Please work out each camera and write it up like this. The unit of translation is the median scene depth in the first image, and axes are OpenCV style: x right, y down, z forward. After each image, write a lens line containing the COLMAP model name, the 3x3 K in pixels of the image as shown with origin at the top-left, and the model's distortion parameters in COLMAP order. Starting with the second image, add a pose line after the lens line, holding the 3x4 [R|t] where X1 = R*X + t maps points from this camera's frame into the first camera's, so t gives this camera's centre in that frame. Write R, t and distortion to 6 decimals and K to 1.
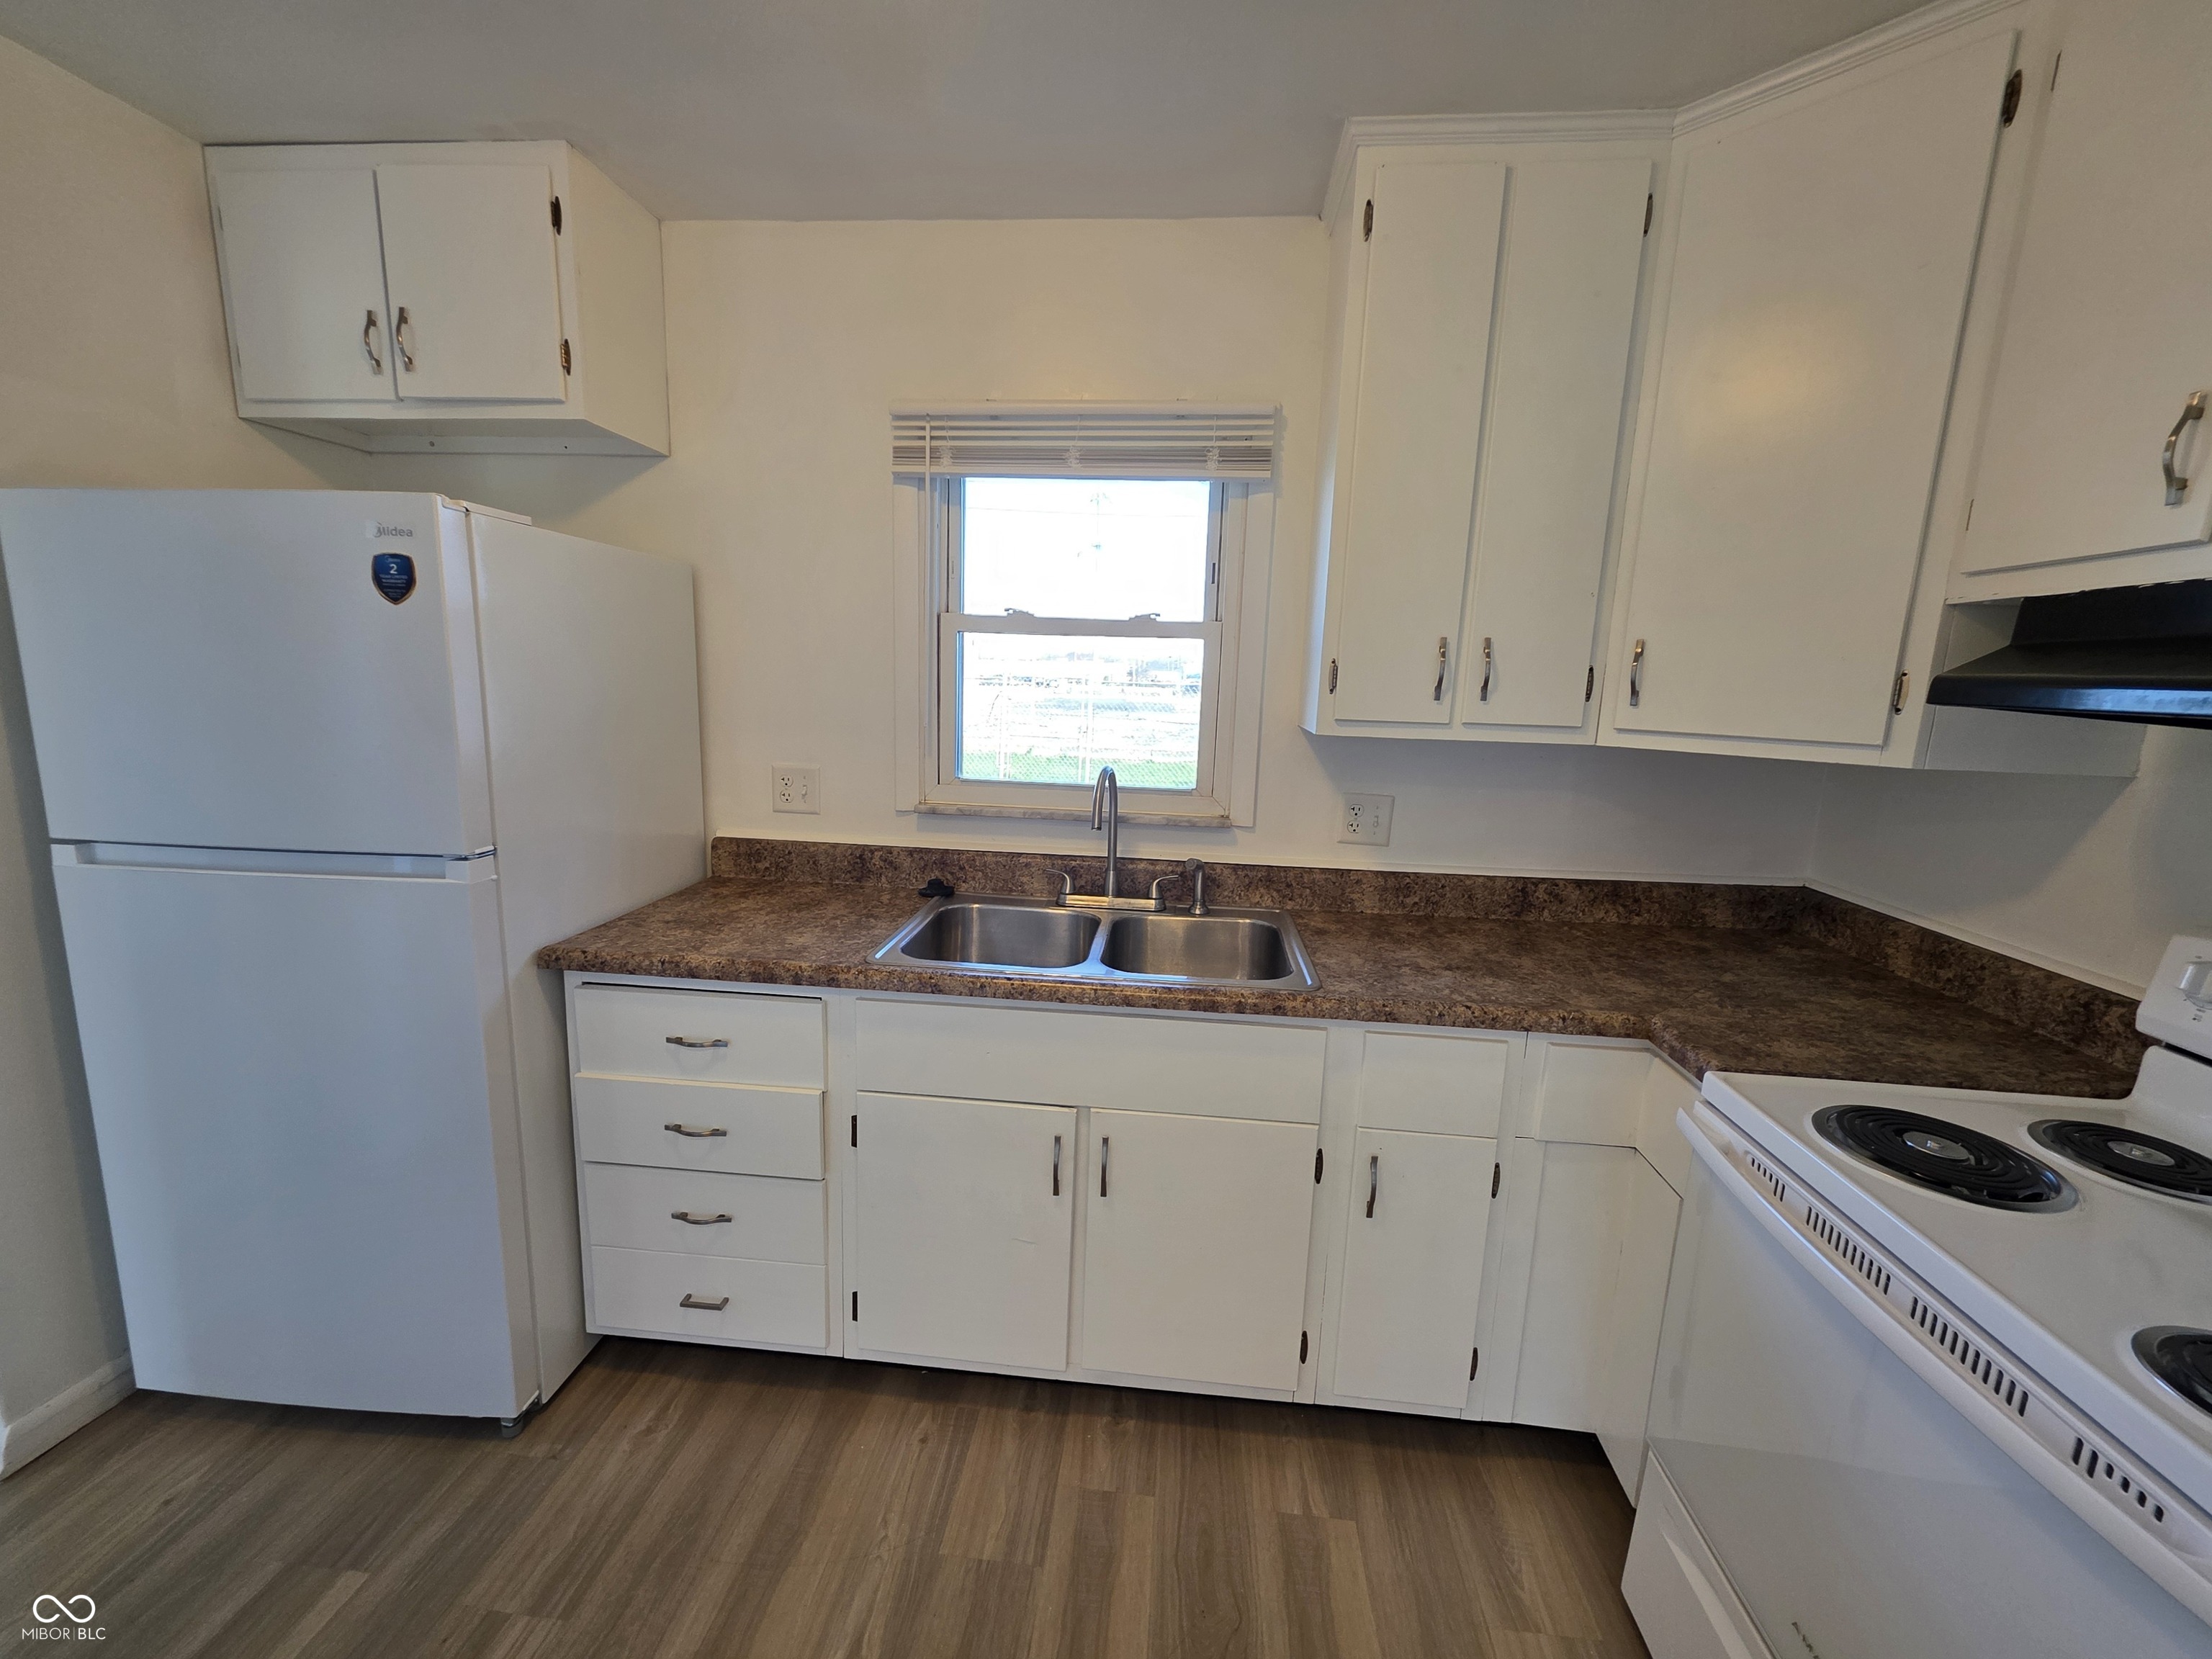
lens RADIAL K [[888.1, 0, 1106.0], [0, 888.1, 829.5], [0, 0, 1]] dist [0.001642, 0.000204]
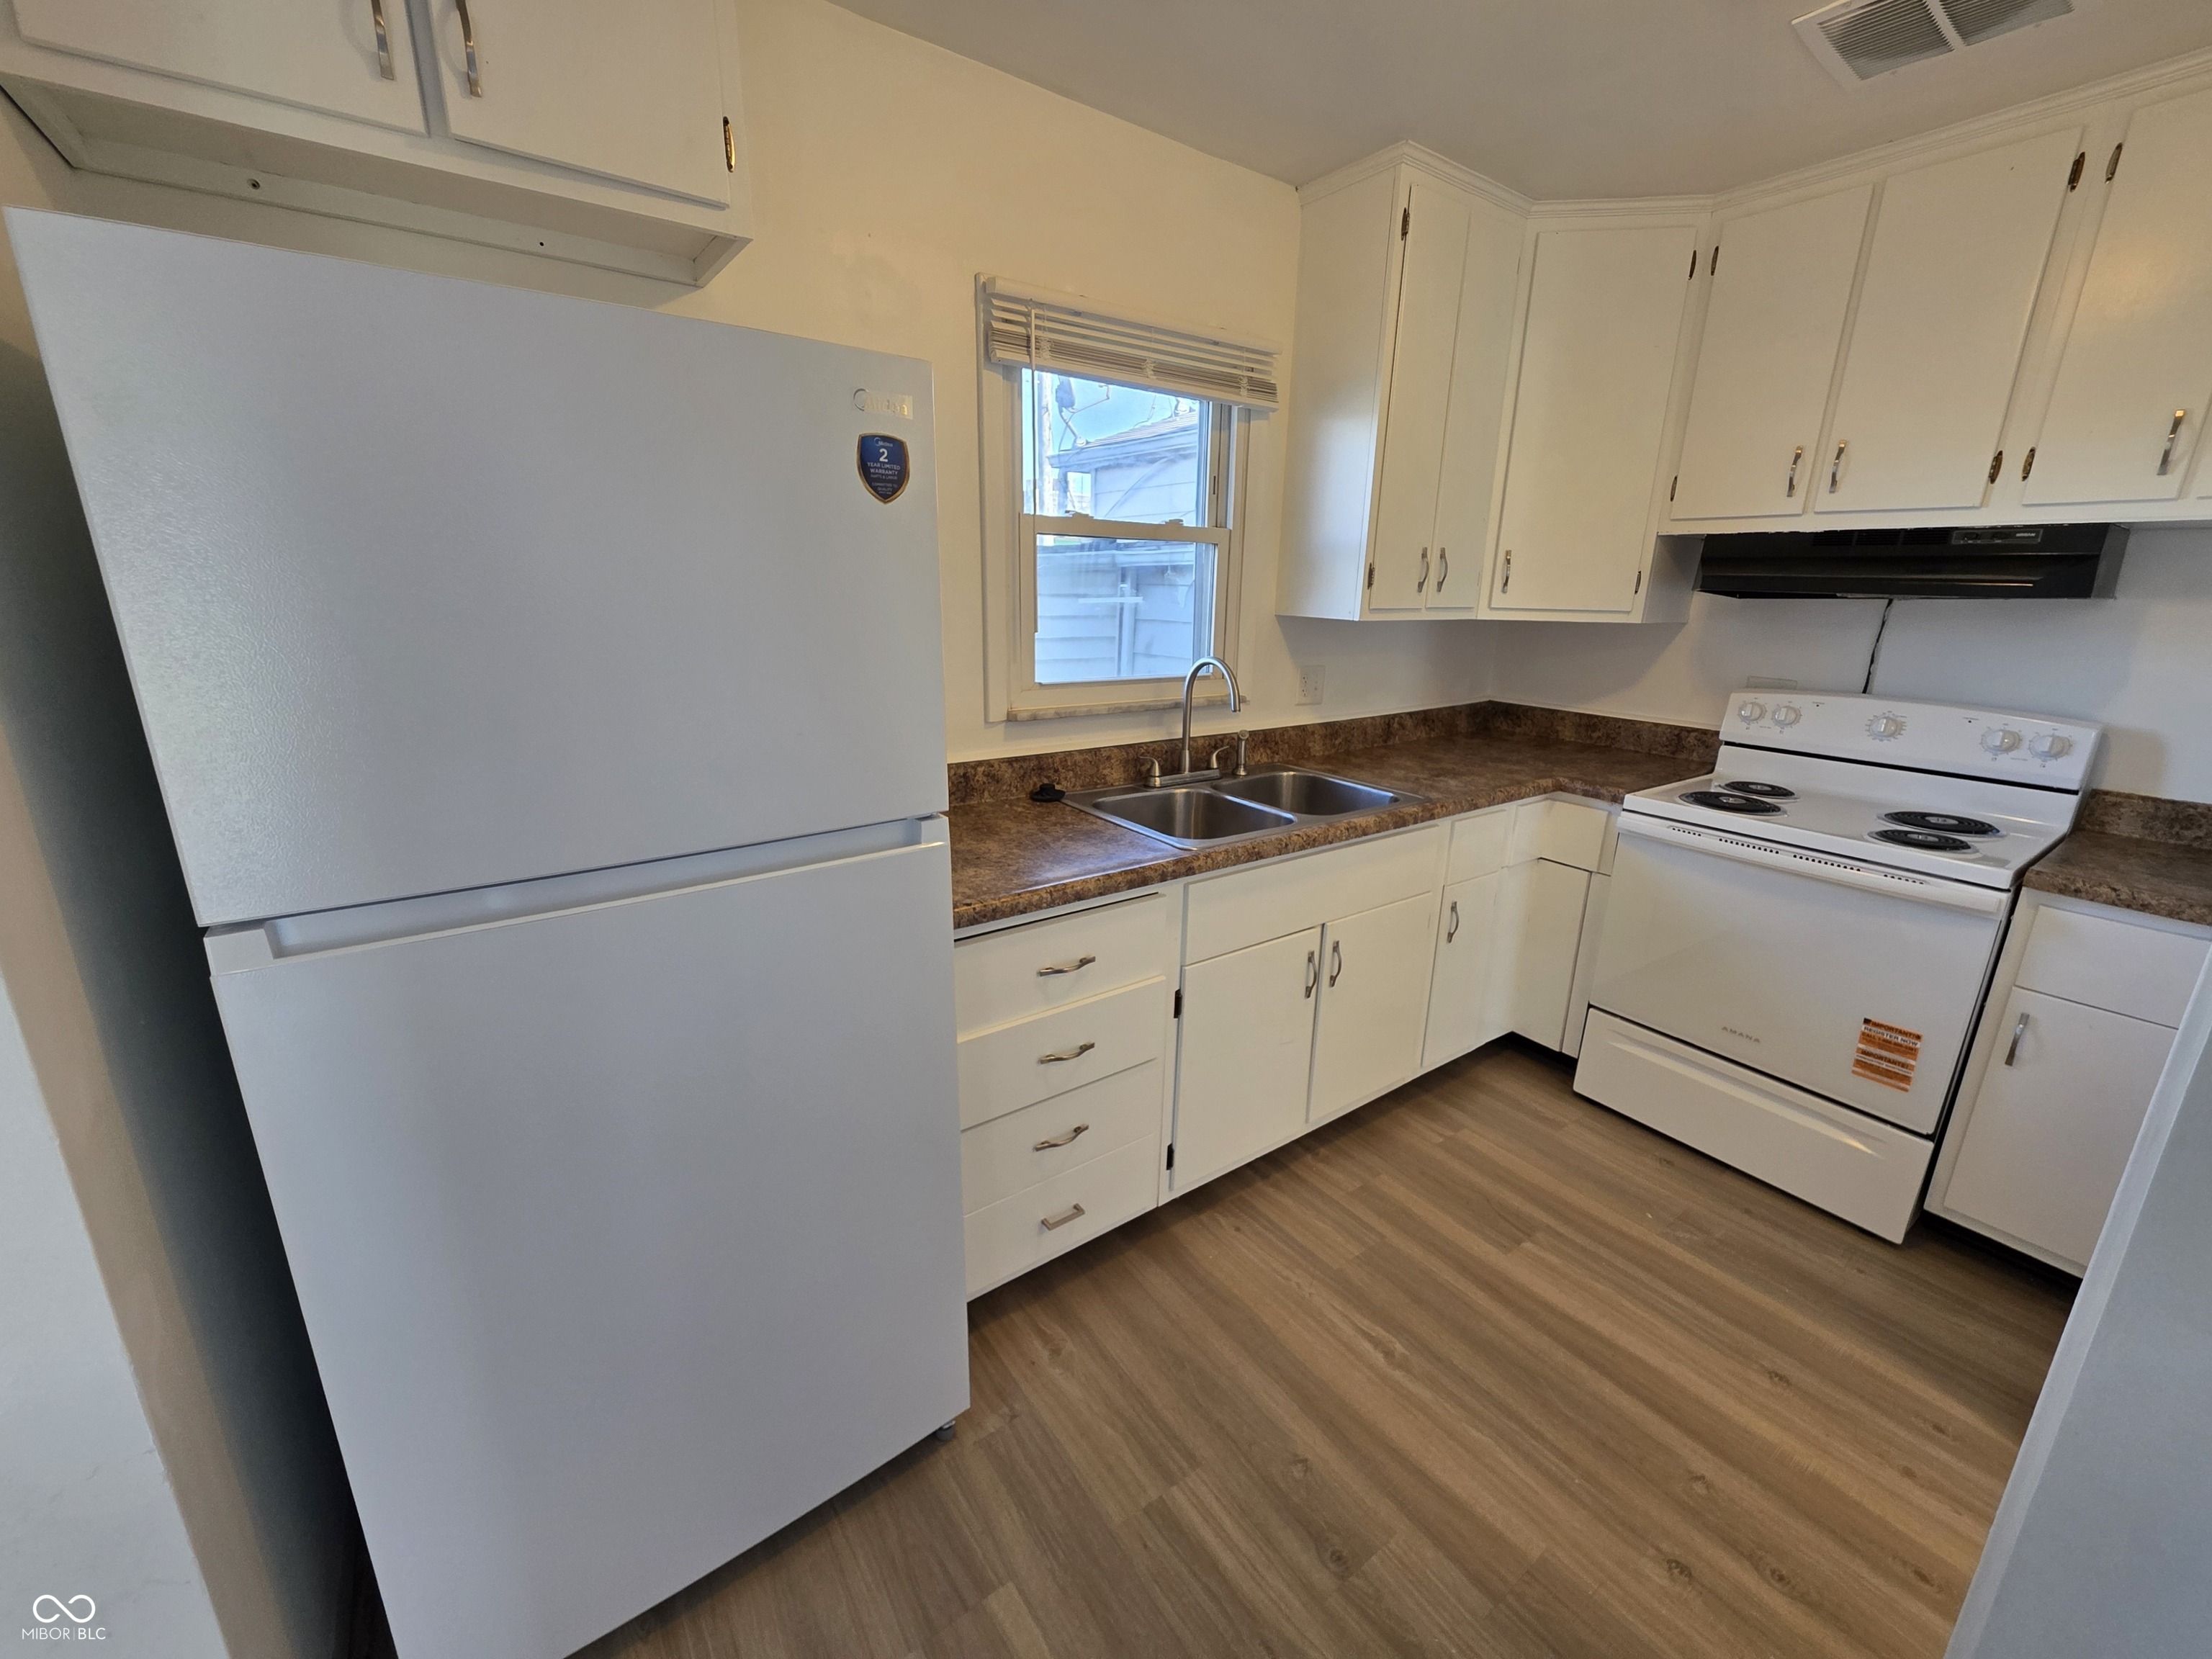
lens RADIAL K [[888.1, 0, 1106.0], [0, 888.1, 829.5], [0, 0, 1]] dist [0.001642, 0.000204]
pose [[0.750888, -0.194637, 0.631097, -0.993755], [0.116426, 0.979632, 0.163602, -0.064655], [-0.650086, -0.049371, 0.758255, 0.225008]]
